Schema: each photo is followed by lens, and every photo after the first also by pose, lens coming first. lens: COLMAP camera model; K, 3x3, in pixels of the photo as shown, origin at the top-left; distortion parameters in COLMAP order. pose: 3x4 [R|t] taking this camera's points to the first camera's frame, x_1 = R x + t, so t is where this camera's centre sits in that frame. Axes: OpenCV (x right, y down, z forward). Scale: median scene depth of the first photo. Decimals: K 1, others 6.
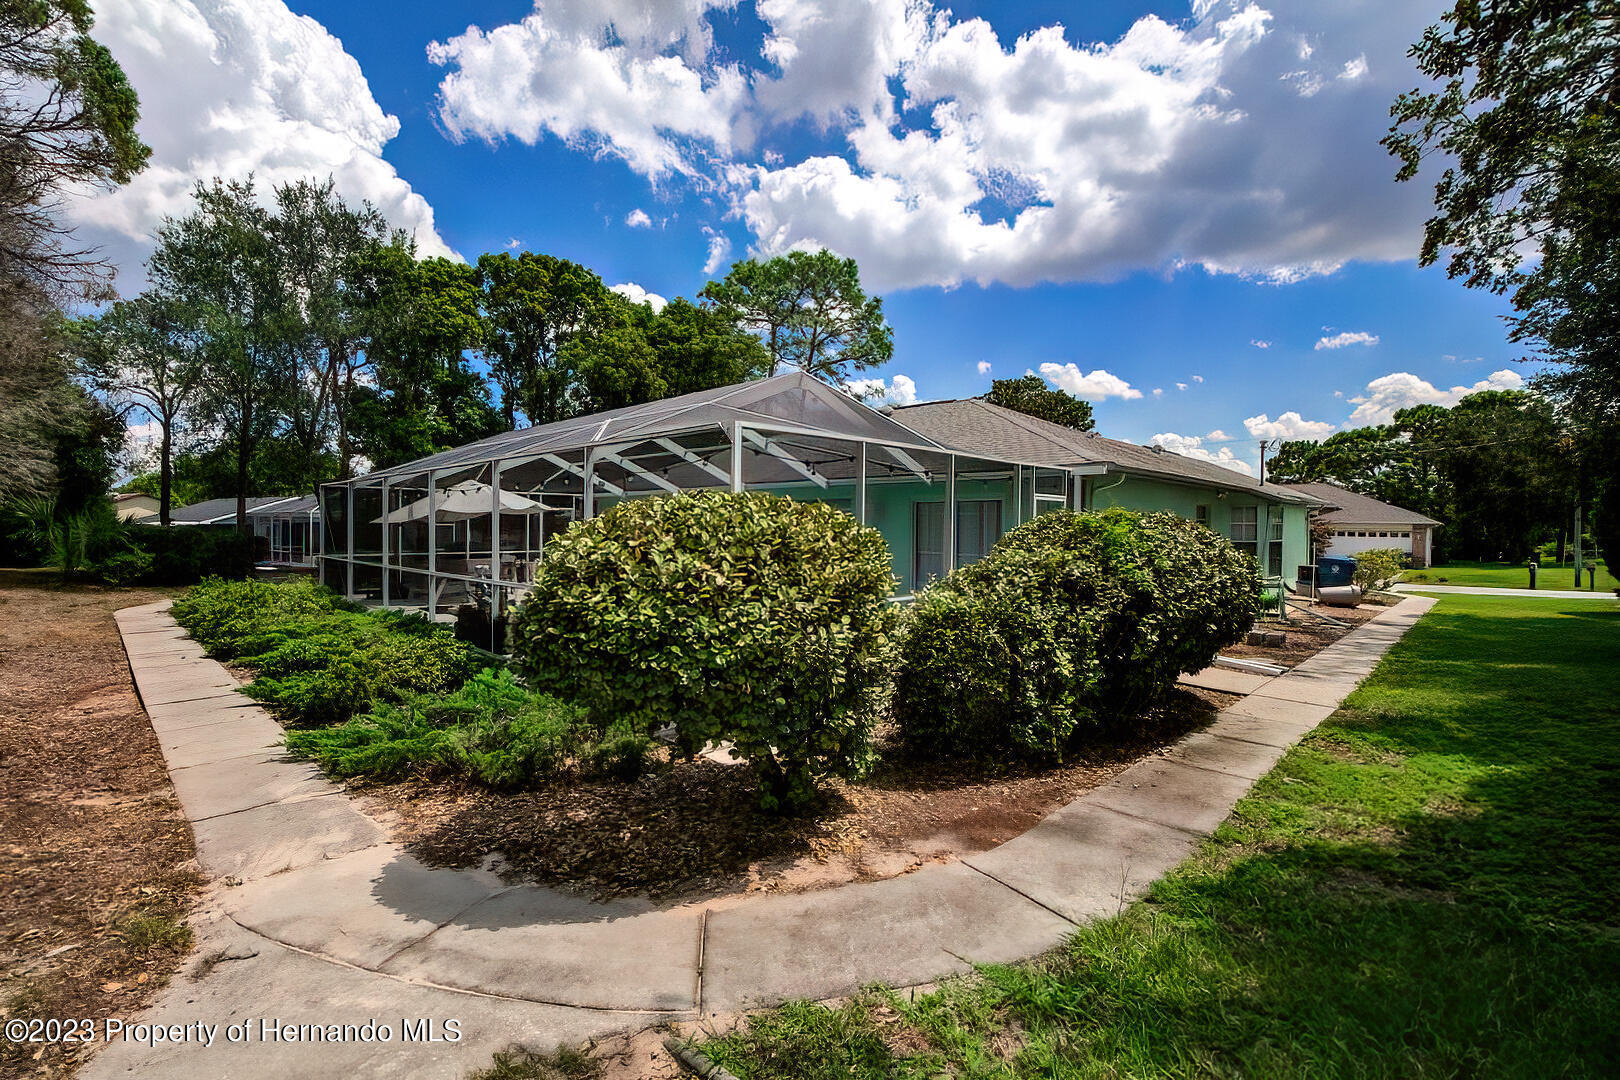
lens RADIAL K [[716.6, 0, 823.8], [0, 716.6, 531.1], [0, 0, 1]] dist [-0.016092, 0.001048]
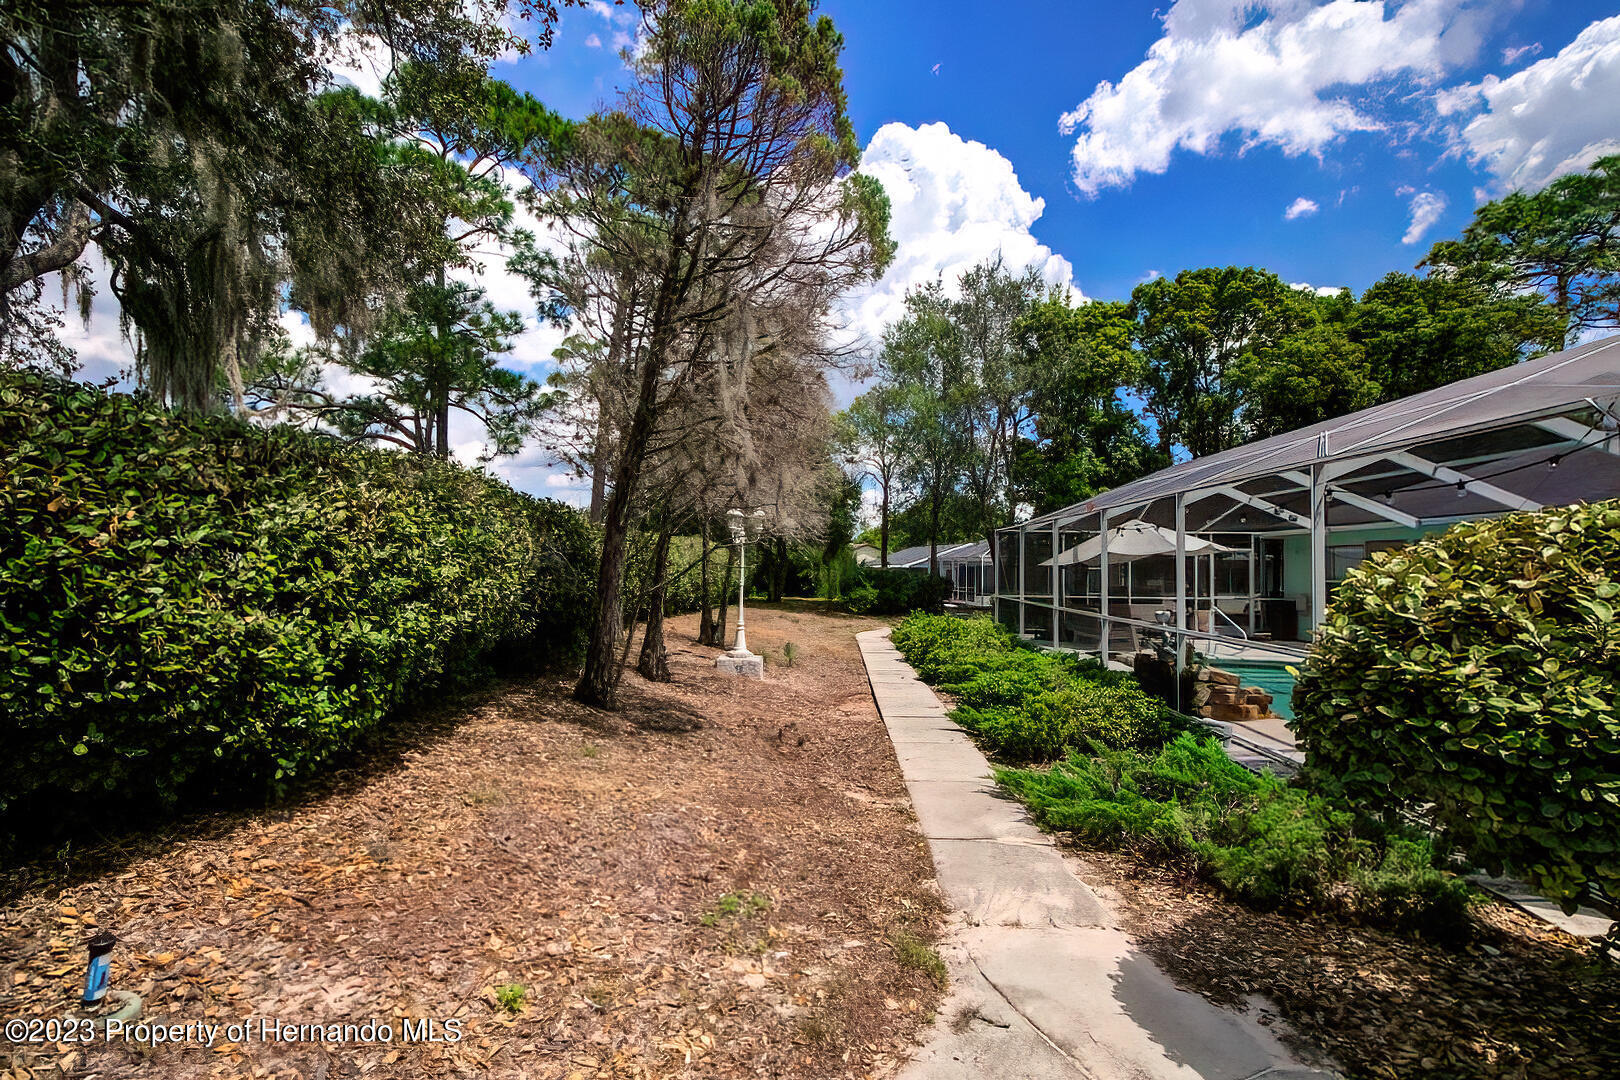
lens RADIAL K [[720.2, 0, 810.0], [0, 720.2, 540.0], [0, 0, 1]] dist [-0.012585, 0.000436]
pose [[0.673196, -0.024735, -0.739051, -0.094620], [-0.015654, 0.998740, -0.047686, 0.007458], [0.739299, 0.043671, 0.671960, 0.055819]]
